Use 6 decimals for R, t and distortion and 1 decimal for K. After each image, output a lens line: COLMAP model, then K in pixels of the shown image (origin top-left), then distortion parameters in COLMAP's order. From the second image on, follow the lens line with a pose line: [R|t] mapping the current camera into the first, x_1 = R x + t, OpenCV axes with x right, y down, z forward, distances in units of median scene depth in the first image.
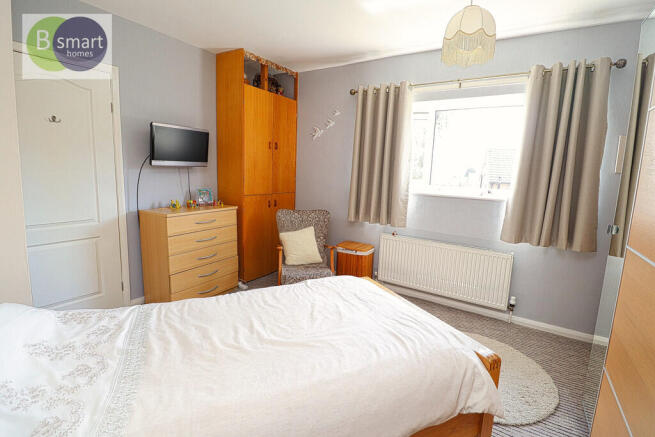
lens RADIAL K [[307.8, 0, 326.7], [0, 307.8, 212.7], [0, 0, 1]] dist [0.032685, -0.001047]
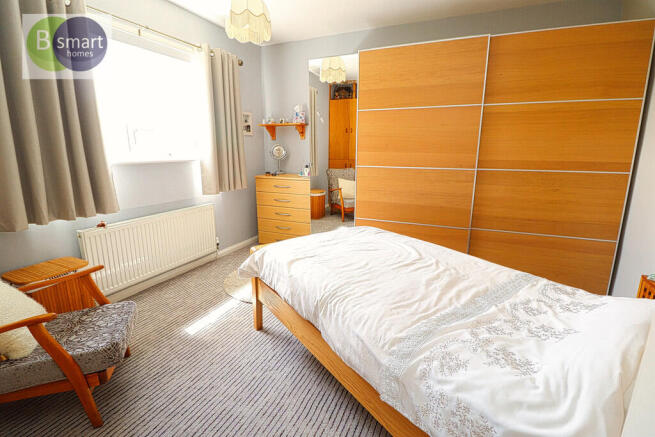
lens RADIAL K [[307.8, 0, 327.1], [0, 307.8, 216.8], [0, 0, 1]] dist [0.032685, -0.001047]
pose [[-0.181264, -0.246321, 0.952087, -1.275794], [0.126353, 0.954267, 0.270941, -0.181004], [-0.975284, 0.169411, -0.141851, 1.419924]]
